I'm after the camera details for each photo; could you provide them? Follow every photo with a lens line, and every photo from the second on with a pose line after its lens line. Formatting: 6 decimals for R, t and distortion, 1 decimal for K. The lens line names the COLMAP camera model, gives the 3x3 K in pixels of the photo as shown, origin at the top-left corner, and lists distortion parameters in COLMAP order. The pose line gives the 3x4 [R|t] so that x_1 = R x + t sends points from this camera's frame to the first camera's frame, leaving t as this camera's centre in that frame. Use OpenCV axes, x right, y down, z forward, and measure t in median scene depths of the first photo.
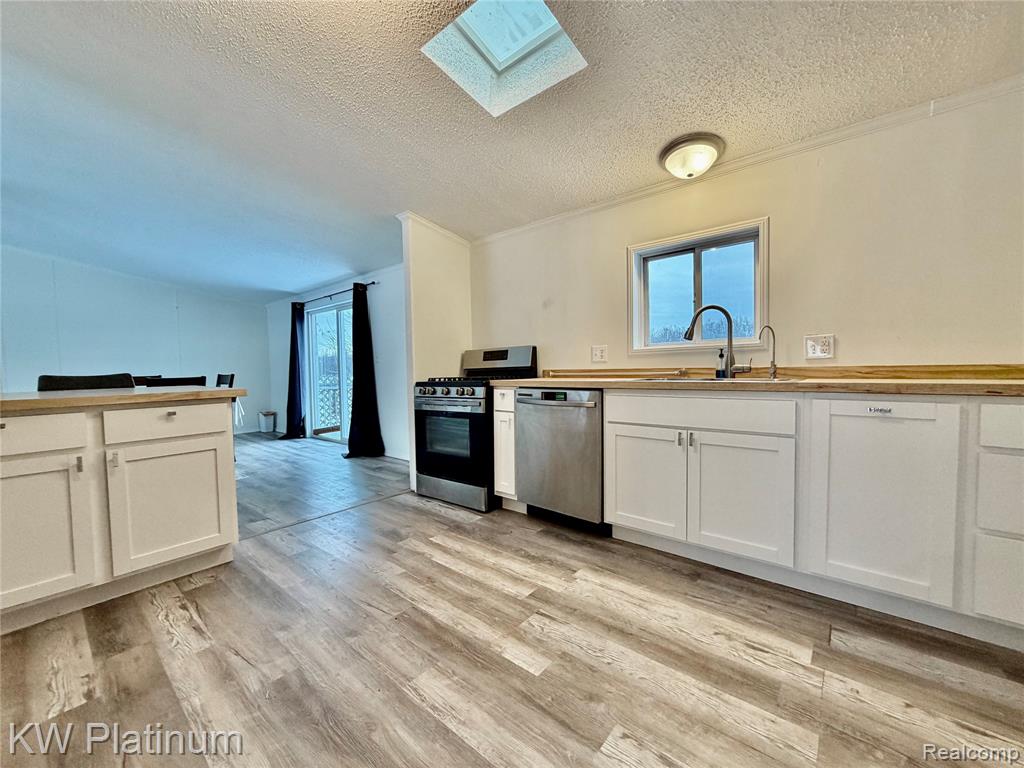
lens RADIAL K [[406.7, 0, 509.3], [0, 406.7, 385.5], [0, 0, 1]] dist [0.000961, 0.000100]
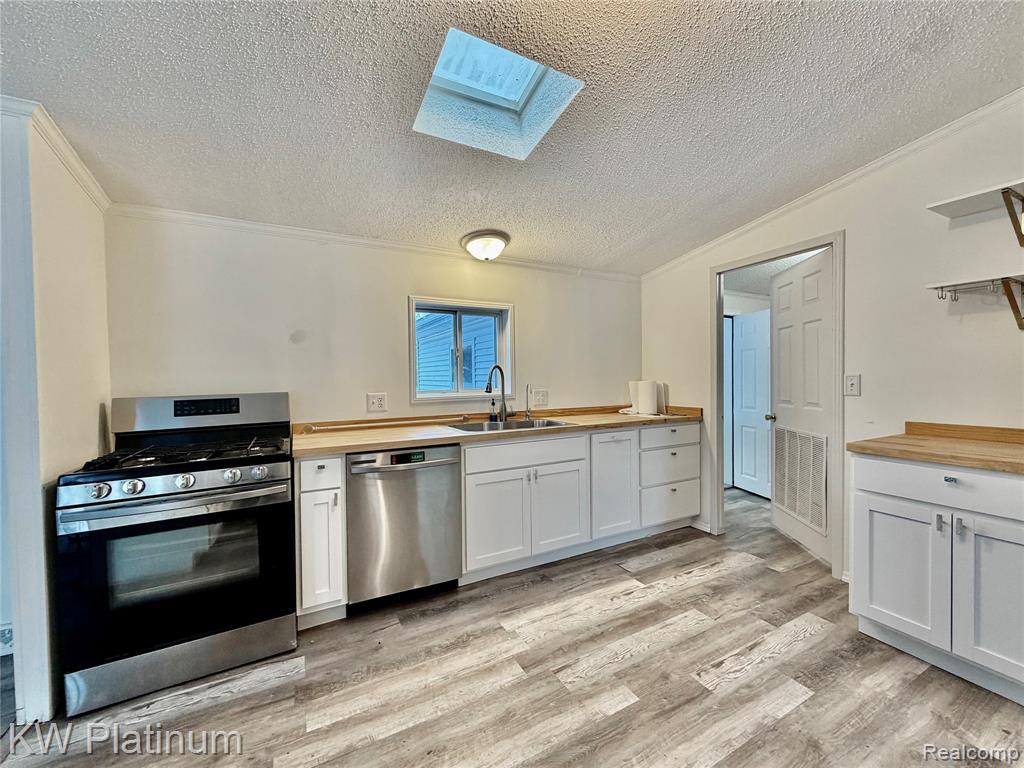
lens RADIAL K [[406.7, 0, 509.3], [0, 406.7, 385.5], [0, 0, 1]] dist [0.000961, 0.000100]
pose [[0.368535, -0.004908, 0.929601, -0.841879], [0.044680, 0.998924, -0.012440, -0.146744], [-0.928540, 0.046119, 0.368358, 0.627334]]
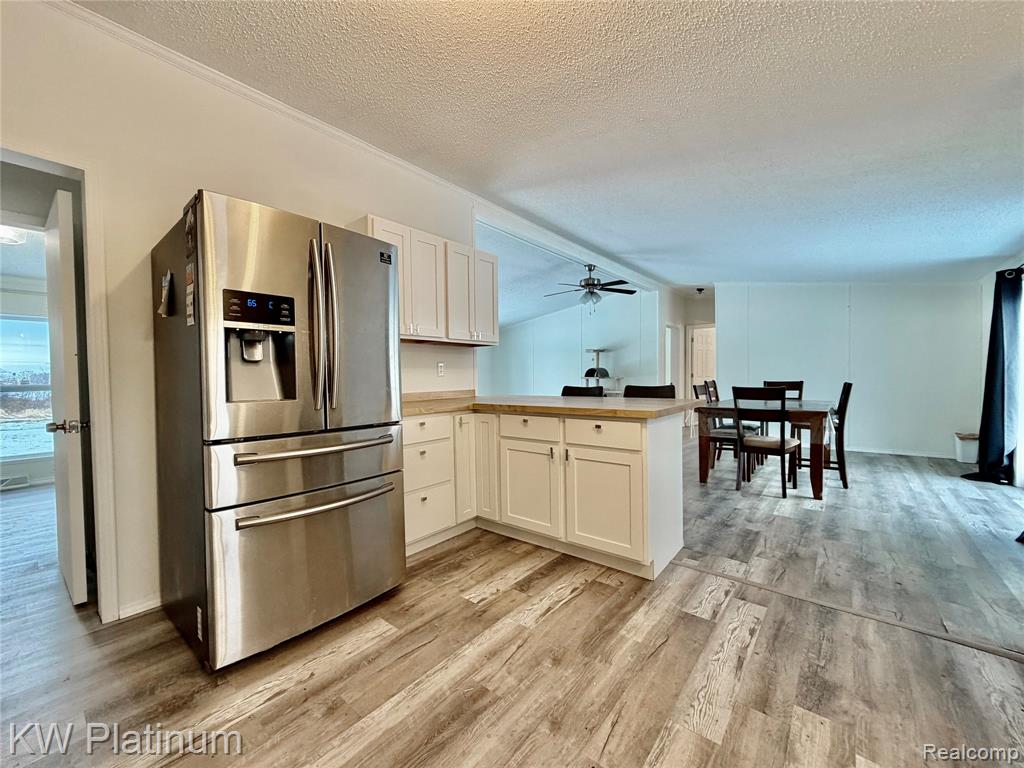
lens RADIAL K [[409.1, 0, 512.0], [0, 409.1, 384.0], [0, 0, 1]] dist [0.001463, 0.000207]
pose [[0.020861, 0.042828, -0.998865, 0.351356], [-0.031862, 0.998603, 0.042151, -0.098076], [0.999275, 0.030946, 0.022196, 0.738698]]
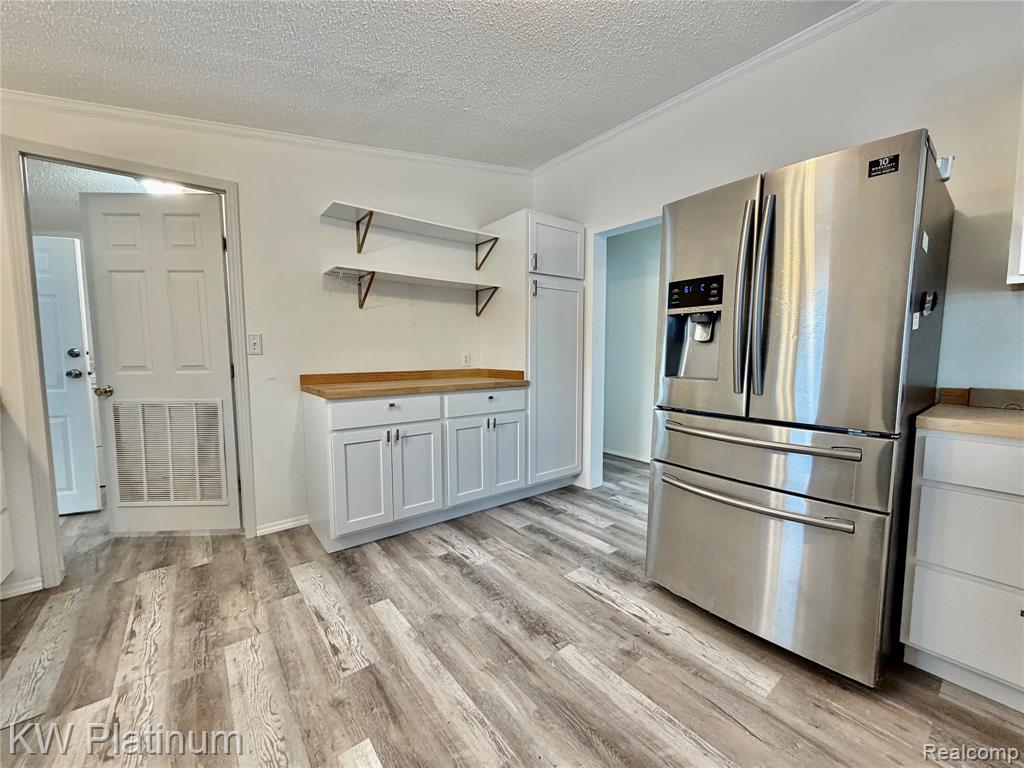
lens RADIAL K [[406.7, 0, 509.3], [0, 406.7, 385.5], [0, 0, 1]] dist [0.000961, 0.000100]
pose [[-0.980408, 0.003972, 0.196936, -0.300174], [0.027658, 0.992668, 0.117667, -0.115016], [-0.195025, 0.120809, -0.973330, 1.237308]]
